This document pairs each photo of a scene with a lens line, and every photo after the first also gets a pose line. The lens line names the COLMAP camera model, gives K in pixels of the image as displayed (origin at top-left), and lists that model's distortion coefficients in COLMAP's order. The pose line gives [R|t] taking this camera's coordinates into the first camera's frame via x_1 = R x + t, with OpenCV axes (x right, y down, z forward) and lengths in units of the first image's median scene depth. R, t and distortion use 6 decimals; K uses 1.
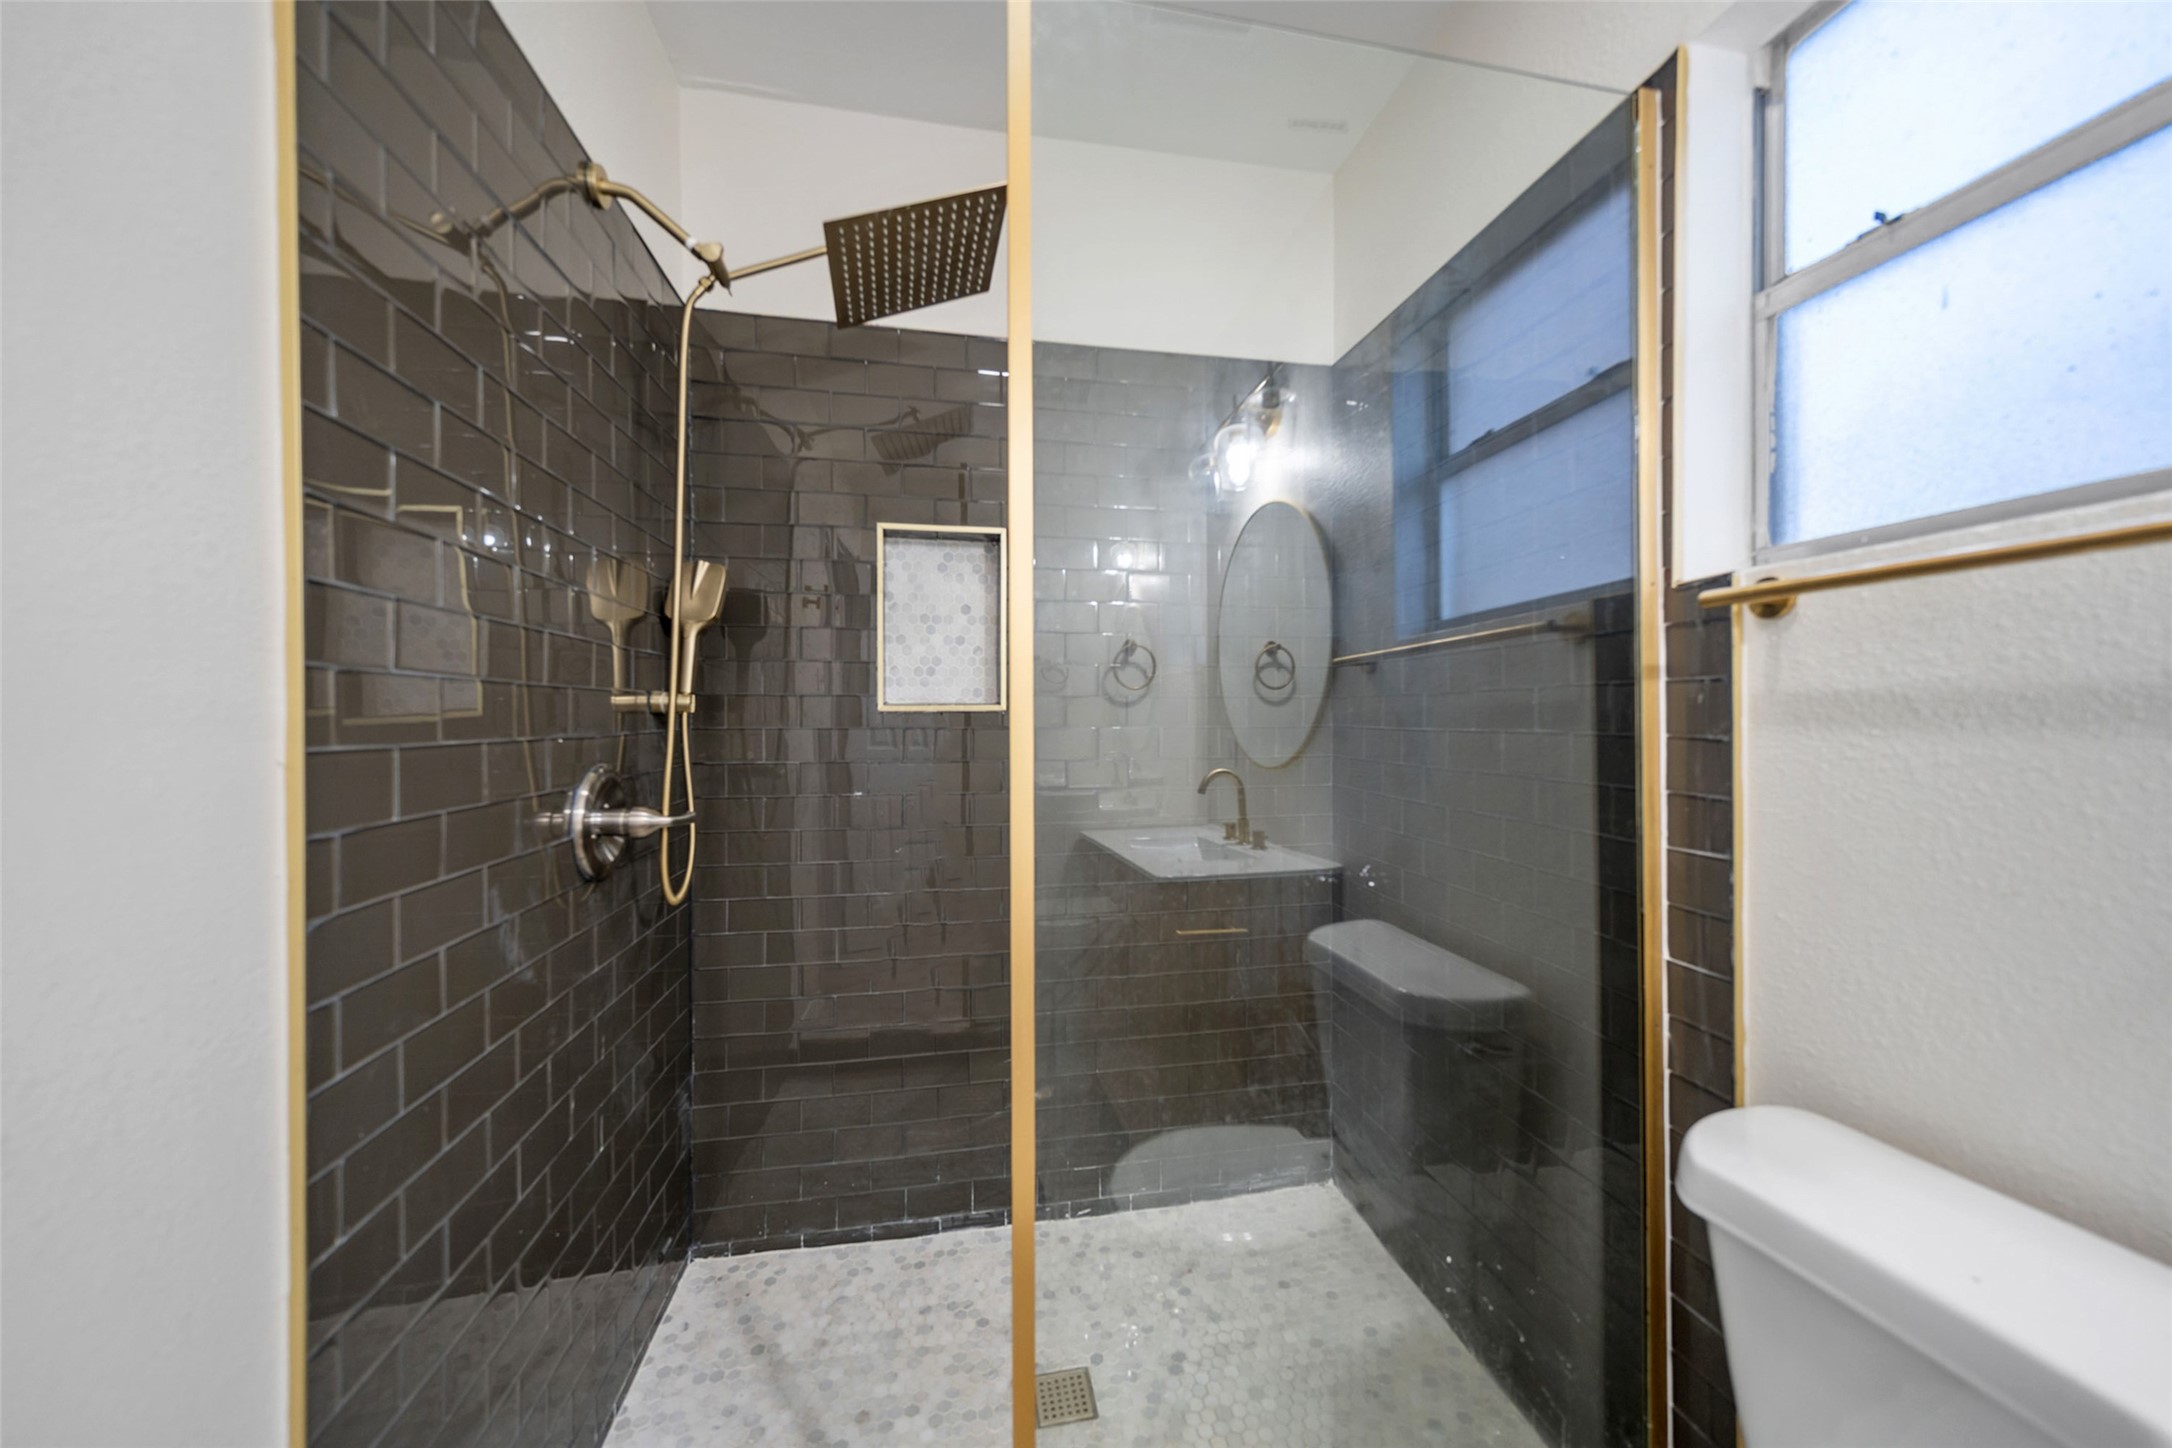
lens RADIAL K [[771.5, 0, 1088.3], [0, 771.5, 727.4], [0, 0, 1]] dist [0.000482, 0.000219]
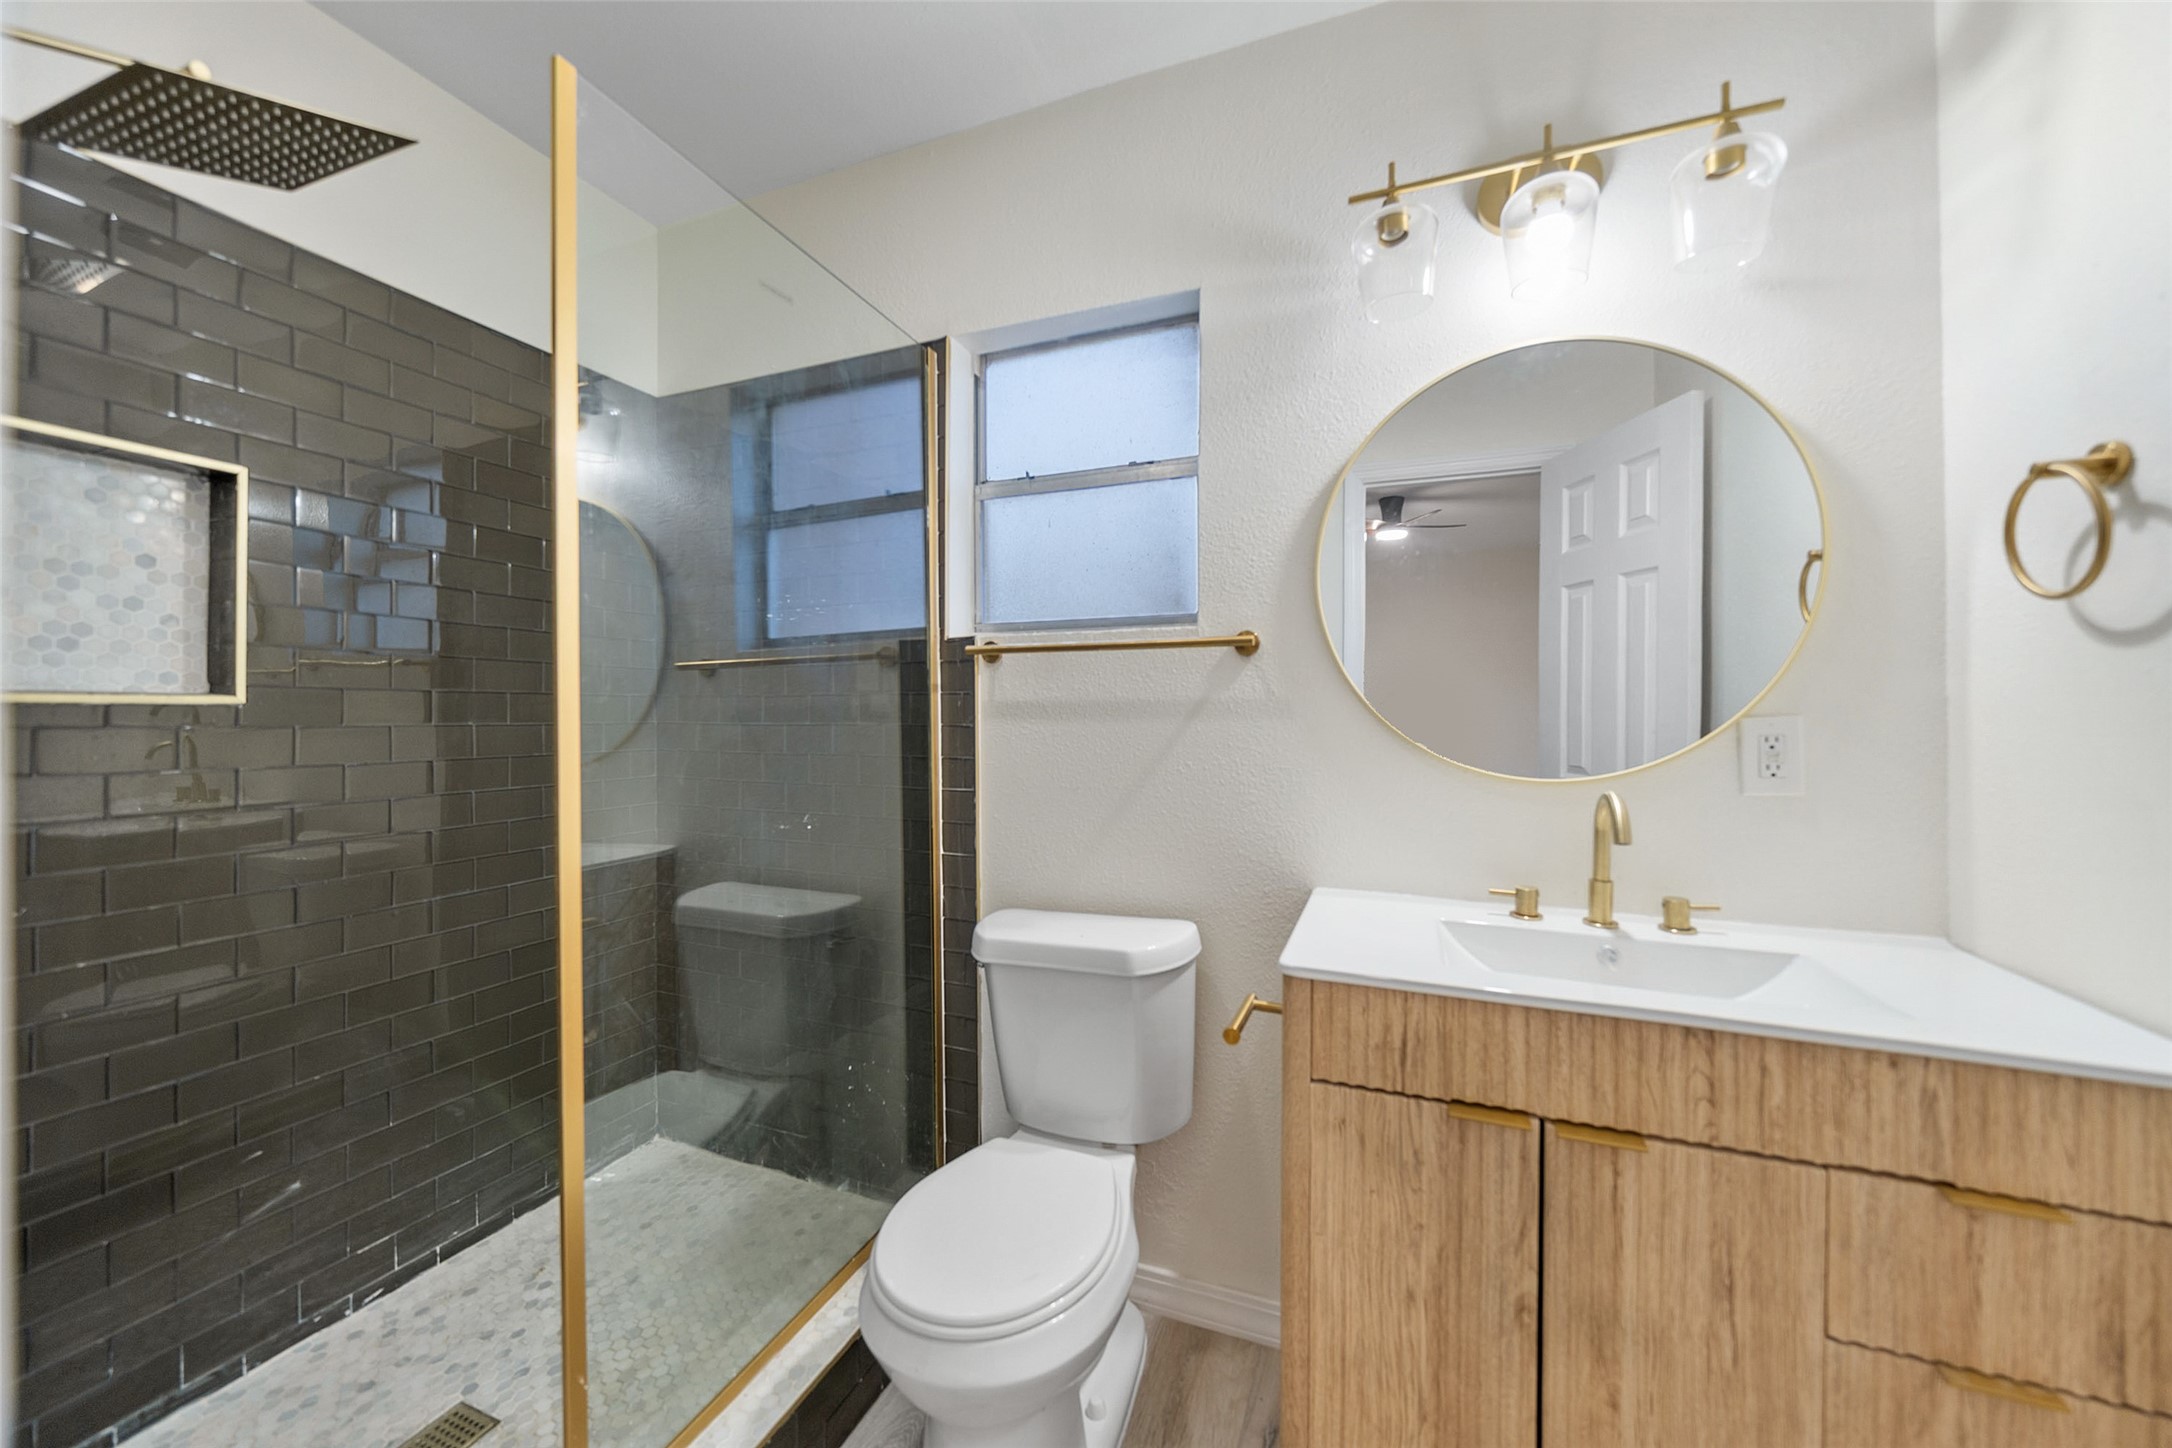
lens RADIAL K [[766.6, 0, 1086.0], [0, 766.6, 724.0], [0, 0, 1]] dist [-0.007374, 0.000045]
pose [[0.545241, -0.008281, 0.838239, -0.514057], [0.008505, 0.999954, 0.004346, 0.004493], [-0.838236, 0.004759, 0.545286, -0.212186]]
